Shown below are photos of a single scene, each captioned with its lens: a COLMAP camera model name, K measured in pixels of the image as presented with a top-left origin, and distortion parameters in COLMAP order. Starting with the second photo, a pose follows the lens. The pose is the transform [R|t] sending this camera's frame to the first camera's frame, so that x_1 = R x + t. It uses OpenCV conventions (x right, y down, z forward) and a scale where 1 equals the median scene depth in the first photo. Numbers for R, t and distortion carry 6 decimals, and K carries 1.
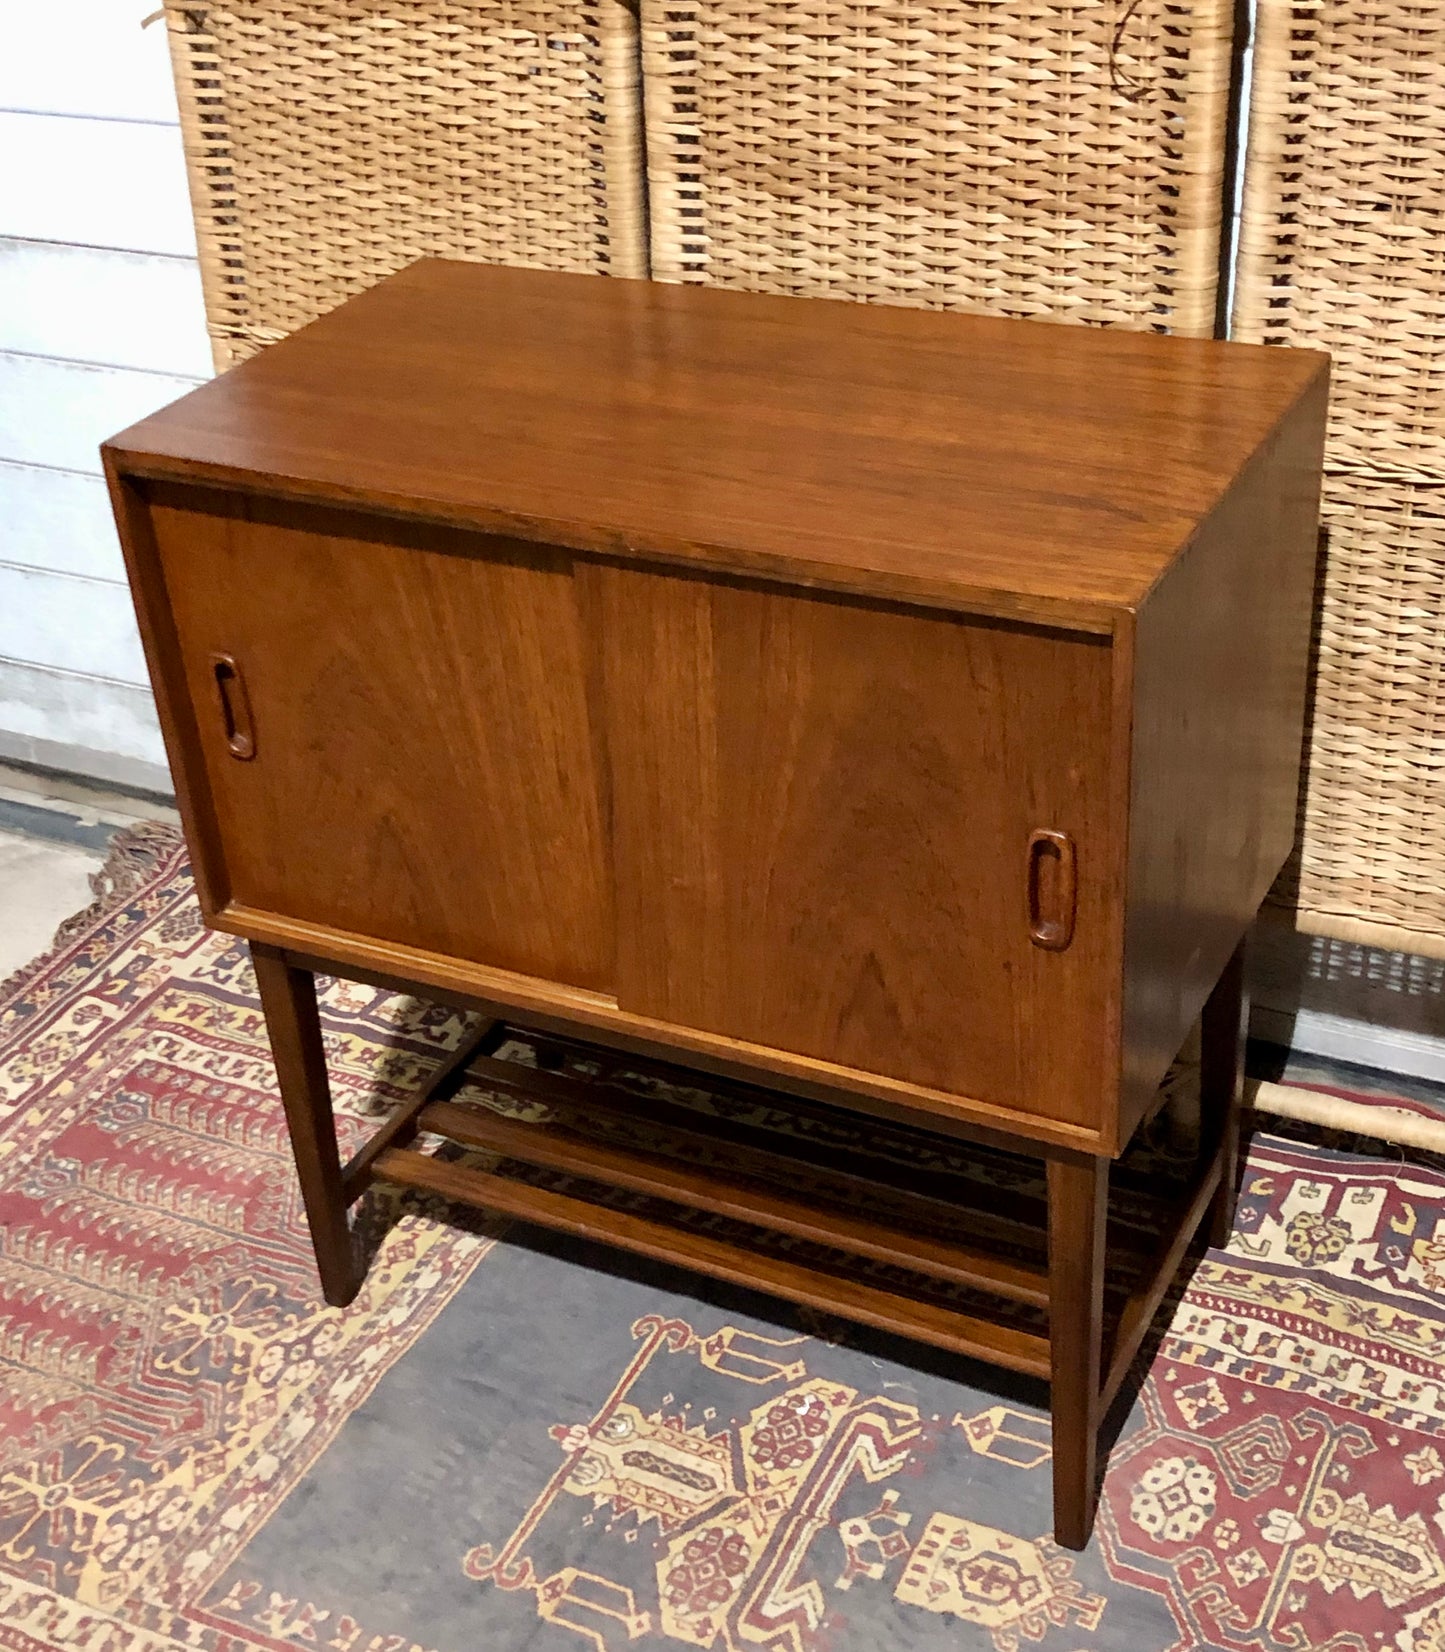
lens RADIAL K [[2309.4, 0, 728.4], [0, 2309.4, 887.7], [0, 0, 1]] dist [0.164015, -0.577026]
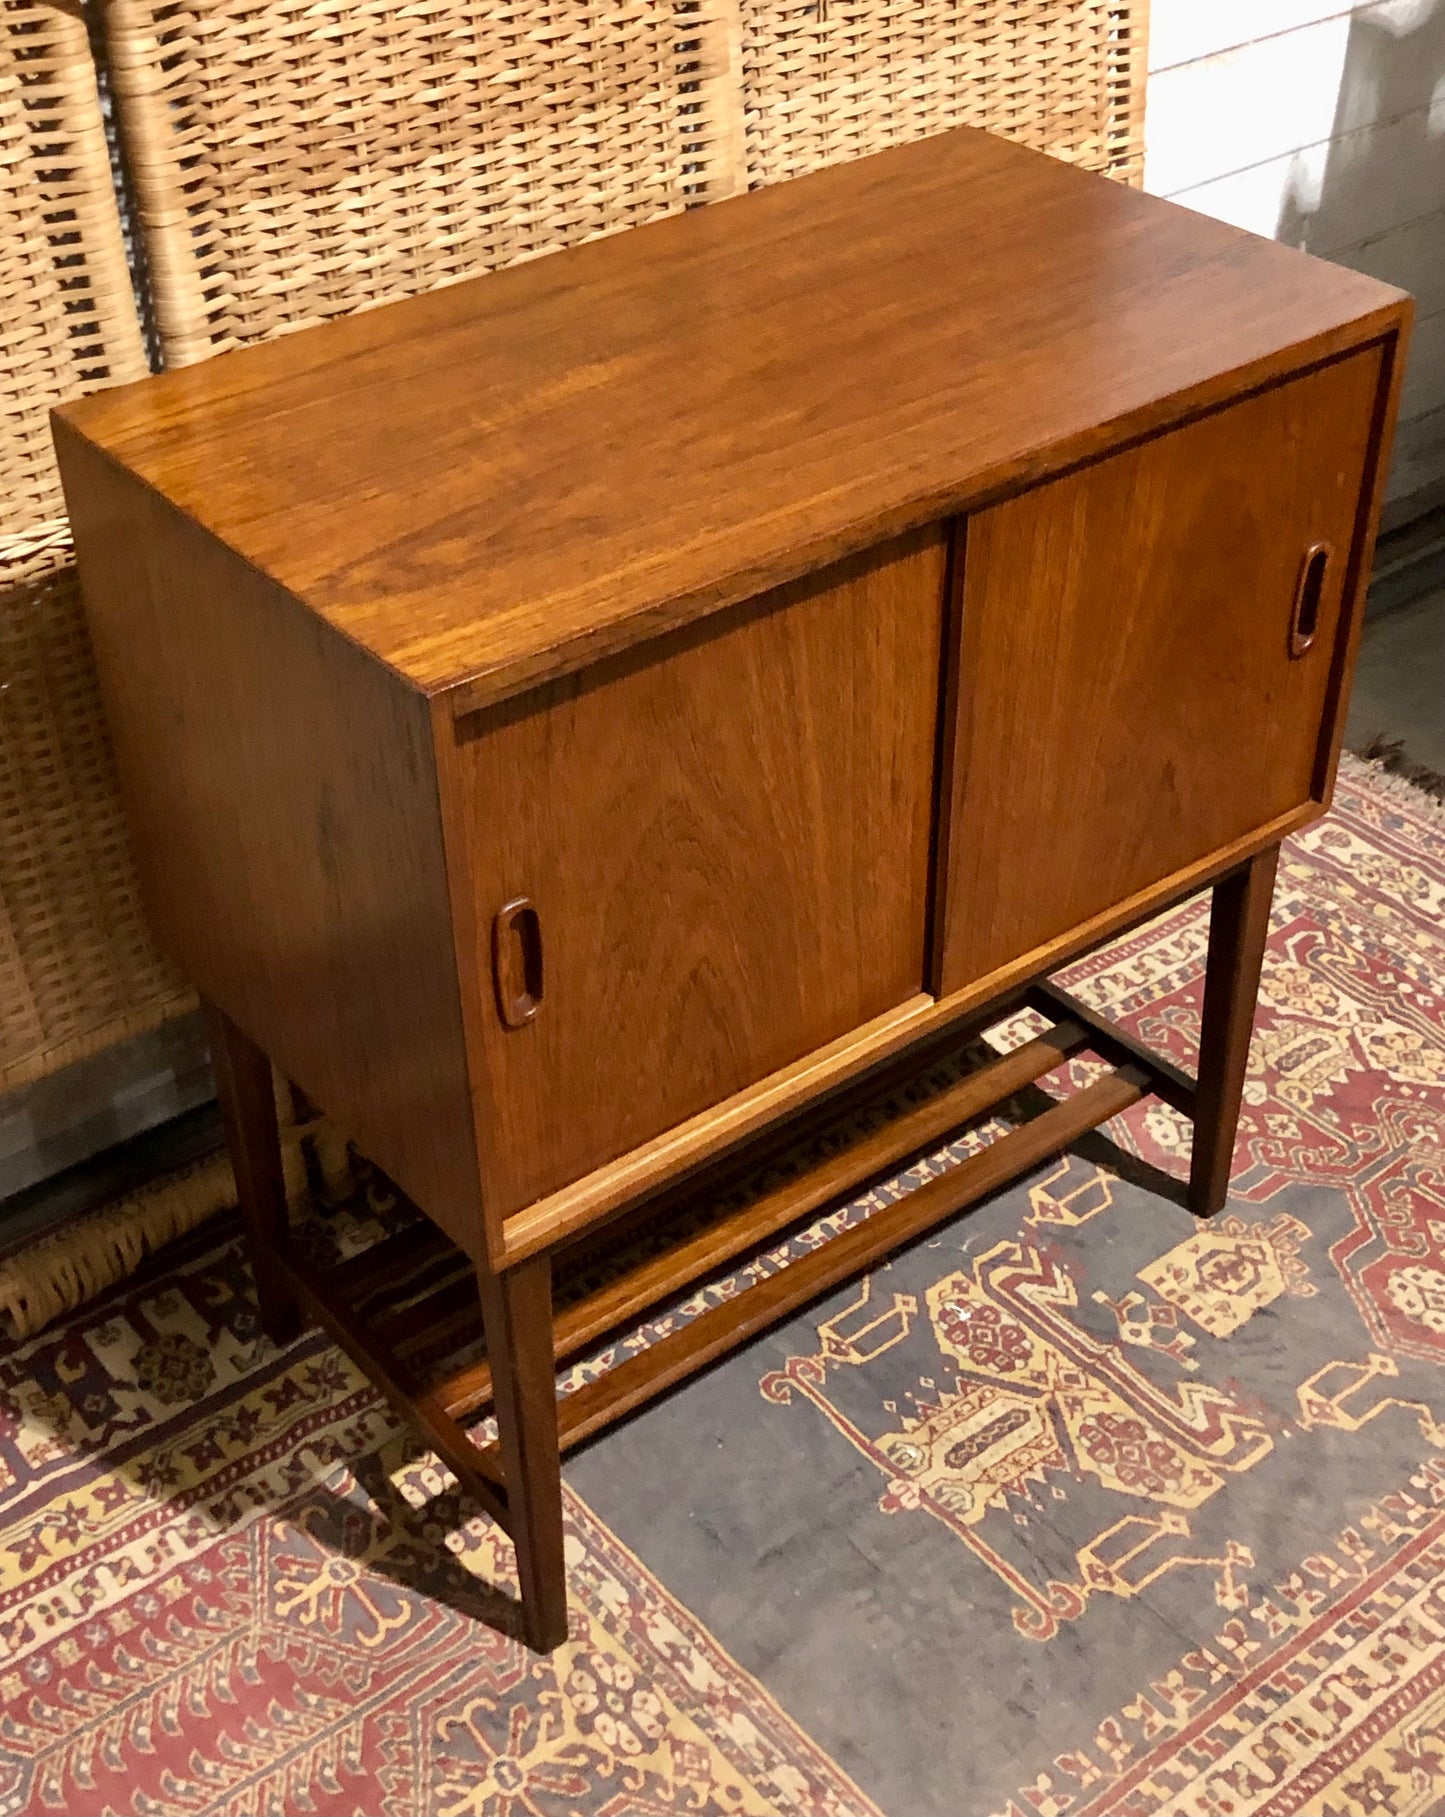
lens RADIAL K [[2315.4, 0, 674.8], [0, 2315.4, 883.2], [0, 0, 1]] dist [0.153723, -0.503420]
pose [[0.438914, -0.497350, 0.748330, -0.678032], [0.490019, 0.830581, 0.264607, -0.250540], [-0.753151, 0.250557, 0.608264, 0.456844]]
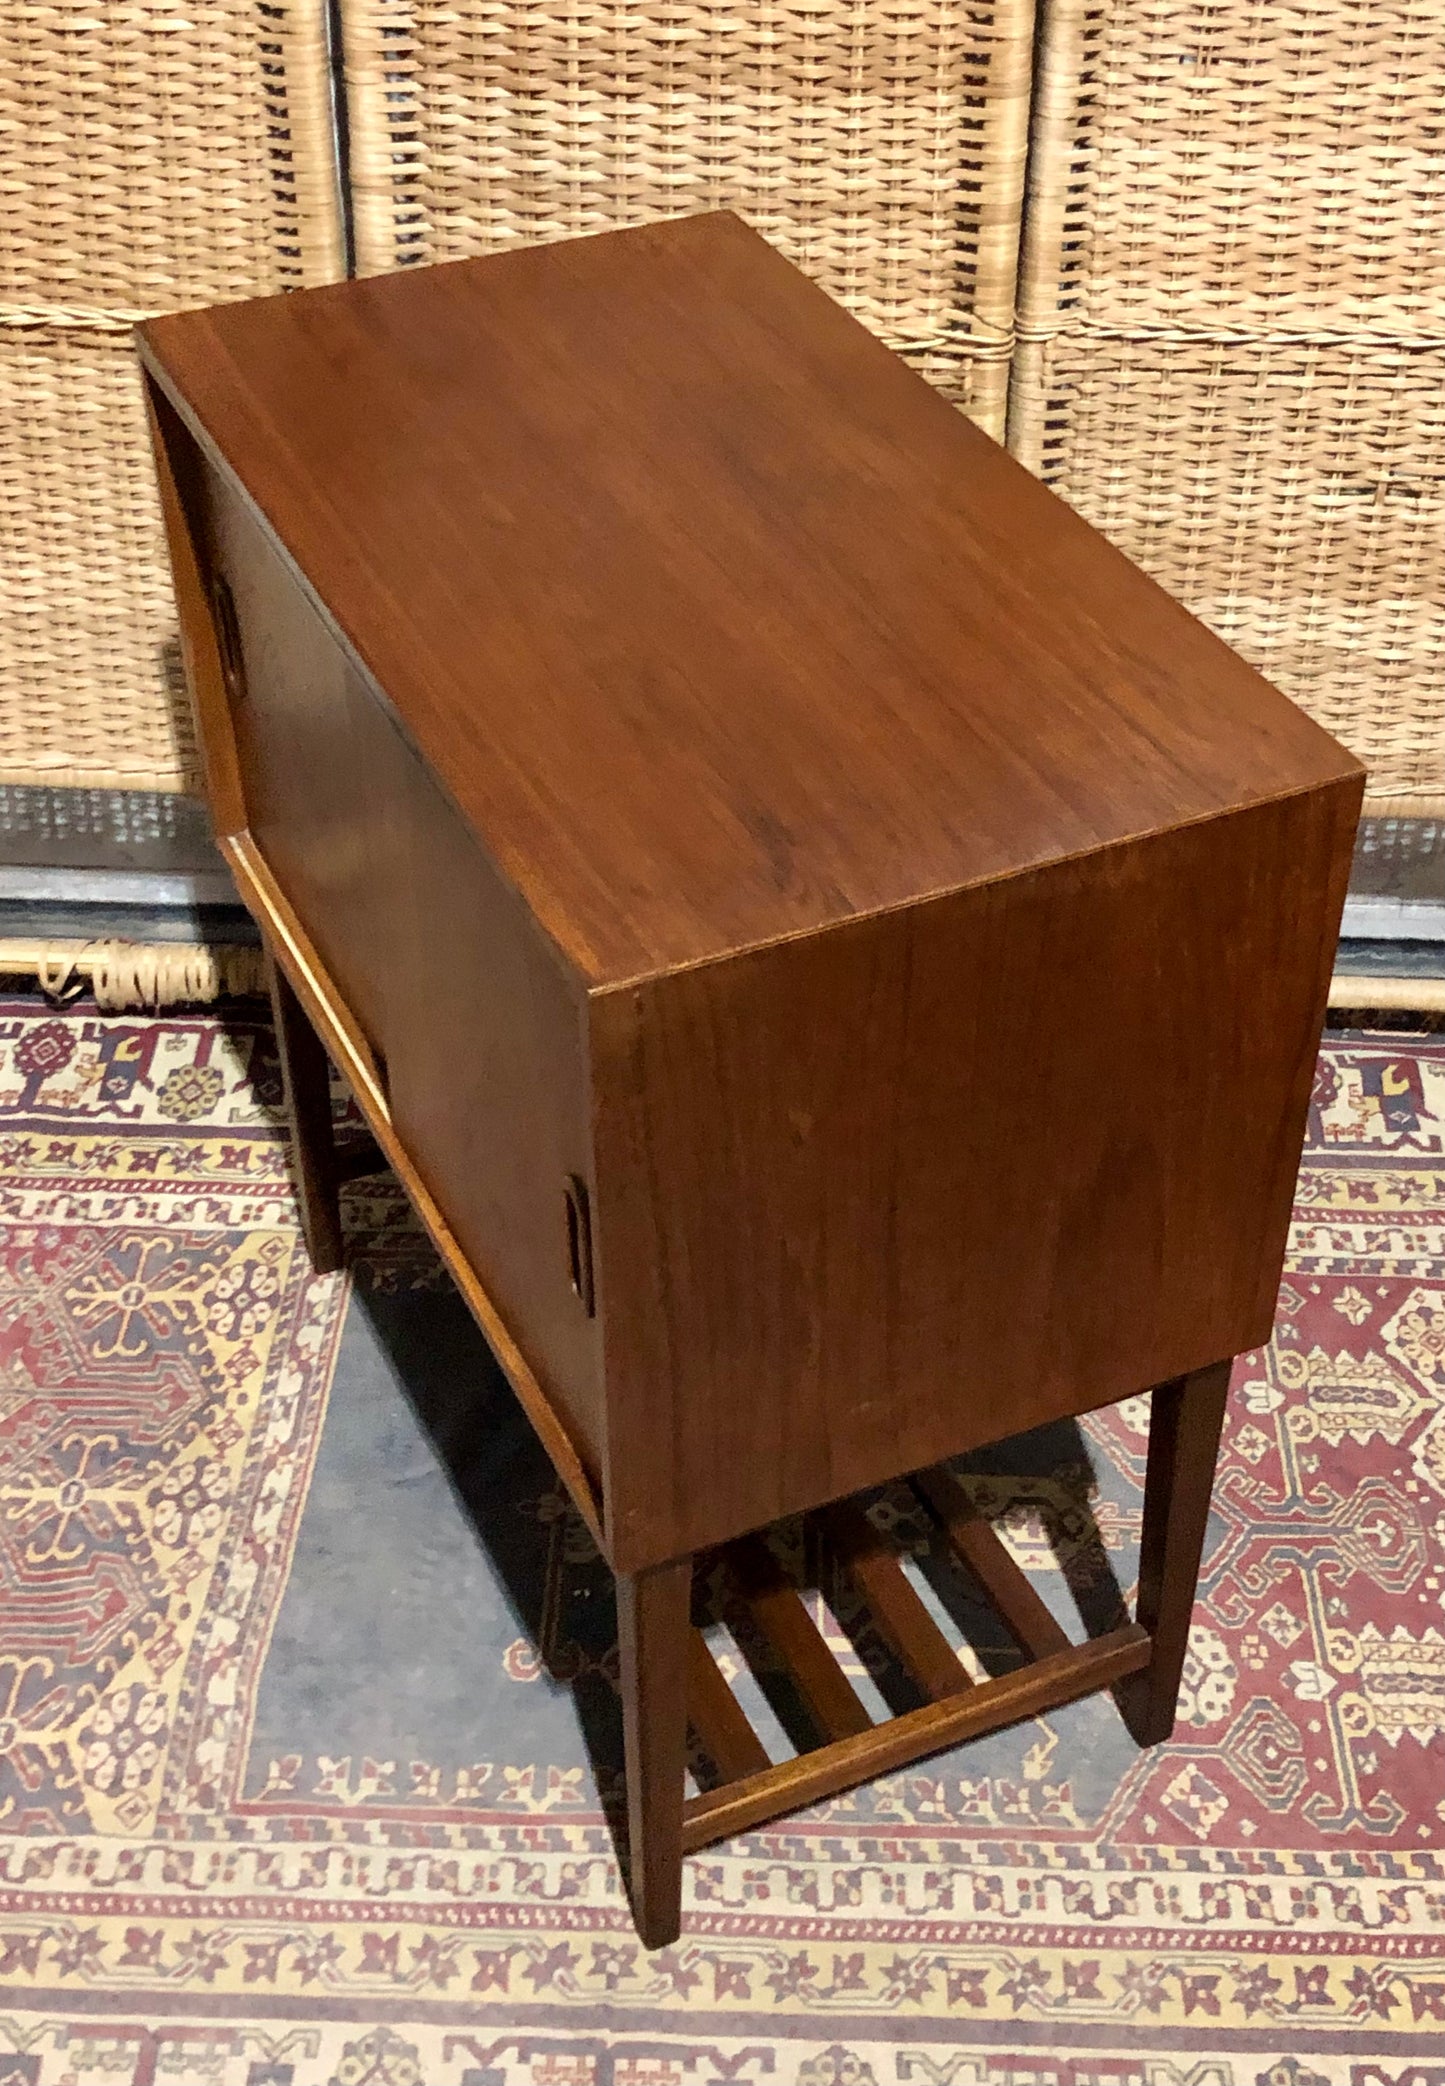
lens RADIAL K [[2661.6, 0, 711.4], [0, 2661.6, 1036.7], [0, 0, 1]] dist [0.108841, -0.337334]
pose [[0.913551, -0.210356, 0.348102, -0.339006], [0.172242, 0.975423, 0.137415, -0.077001], [-0.368453, -0.065578, 0.927331, 0.016377]]
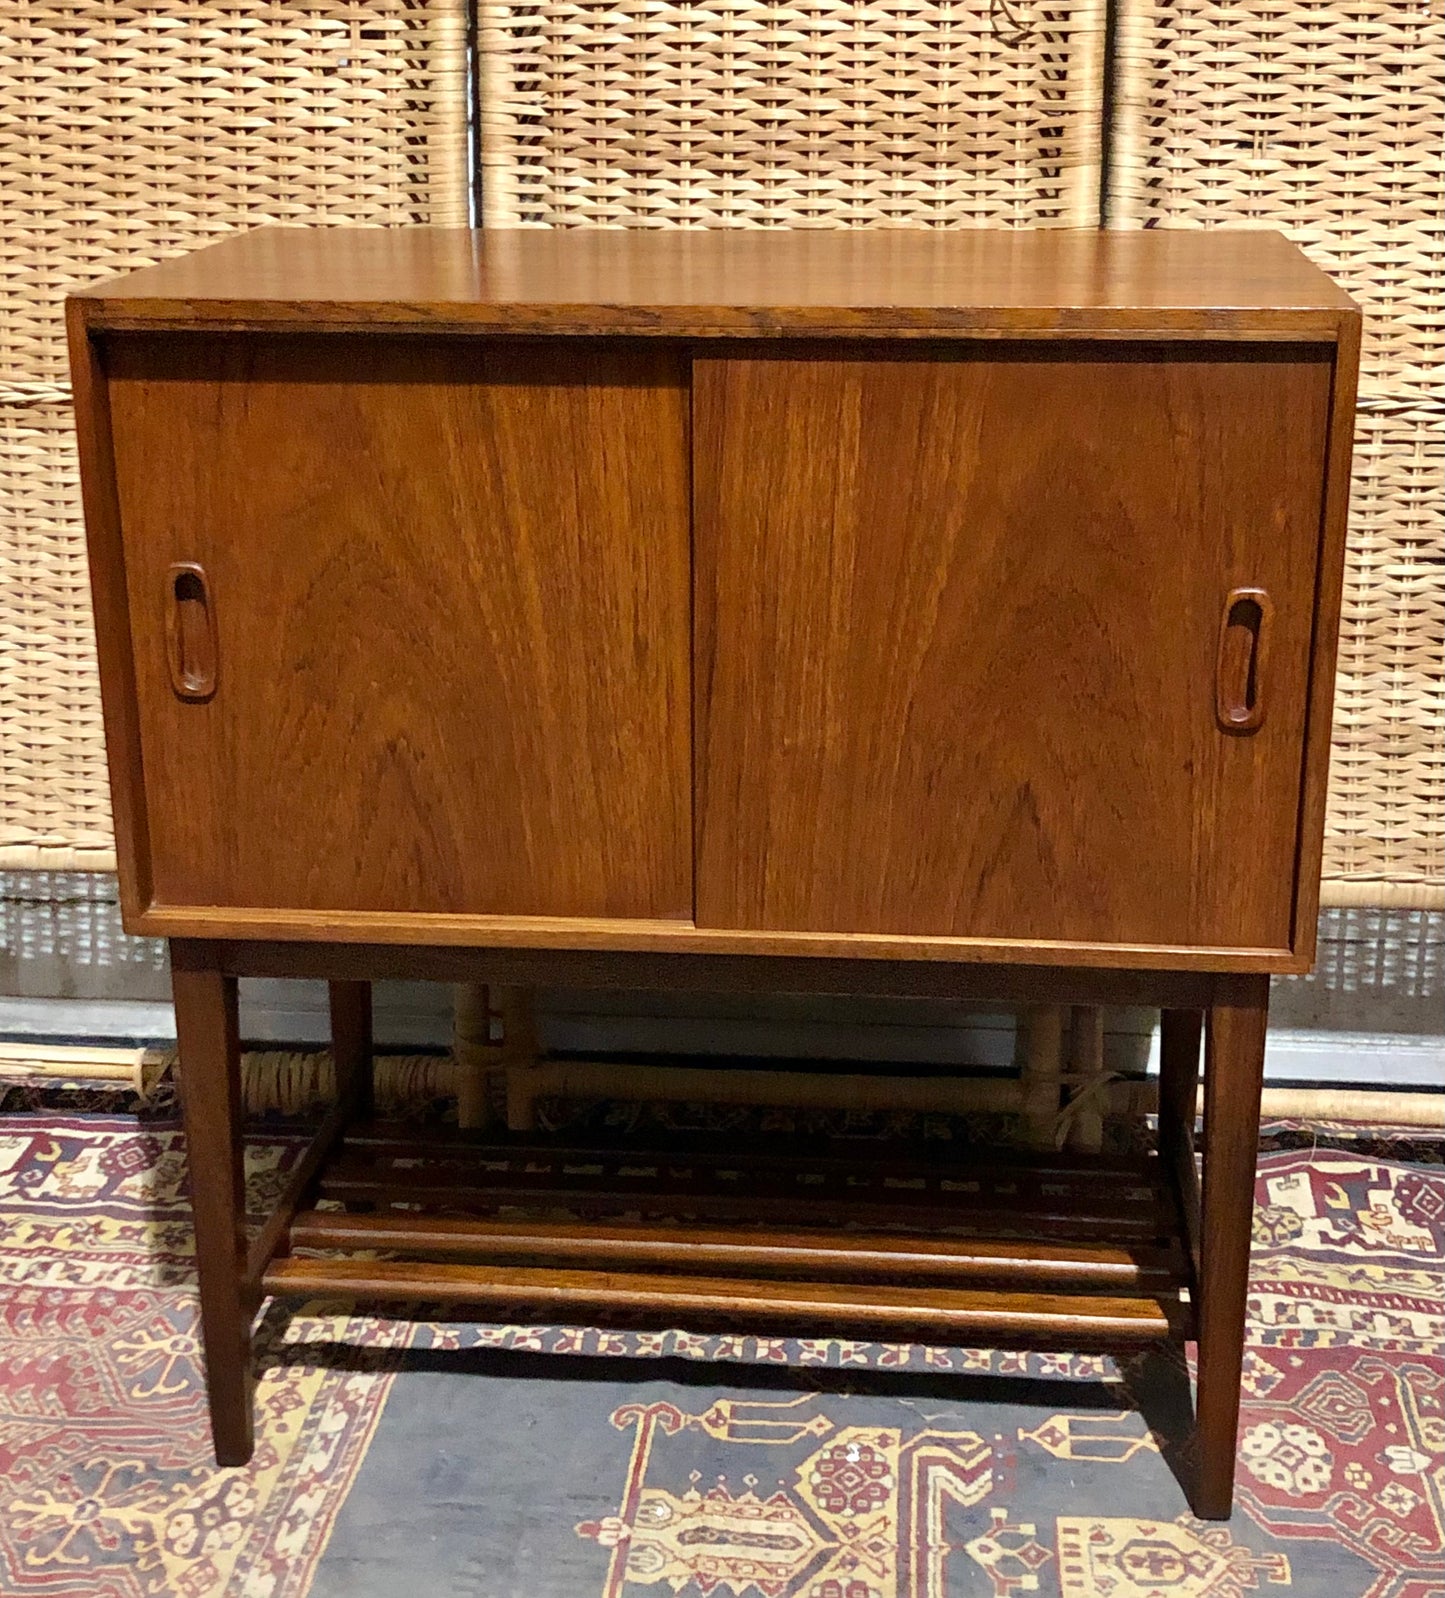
lens RADIAL K [[2372.7, 0, 722.3], [0, 2372.7, 809.6], [0, 0, 1]] dist [0.143746, -0.493659]
pose [[0.933463, -0.063256, 0.353052, -0.314234], [0.150907, 0.962227, -0.226596, 0.191218], [-0.325383, 0.264797, 0.907749, 0.156745]]
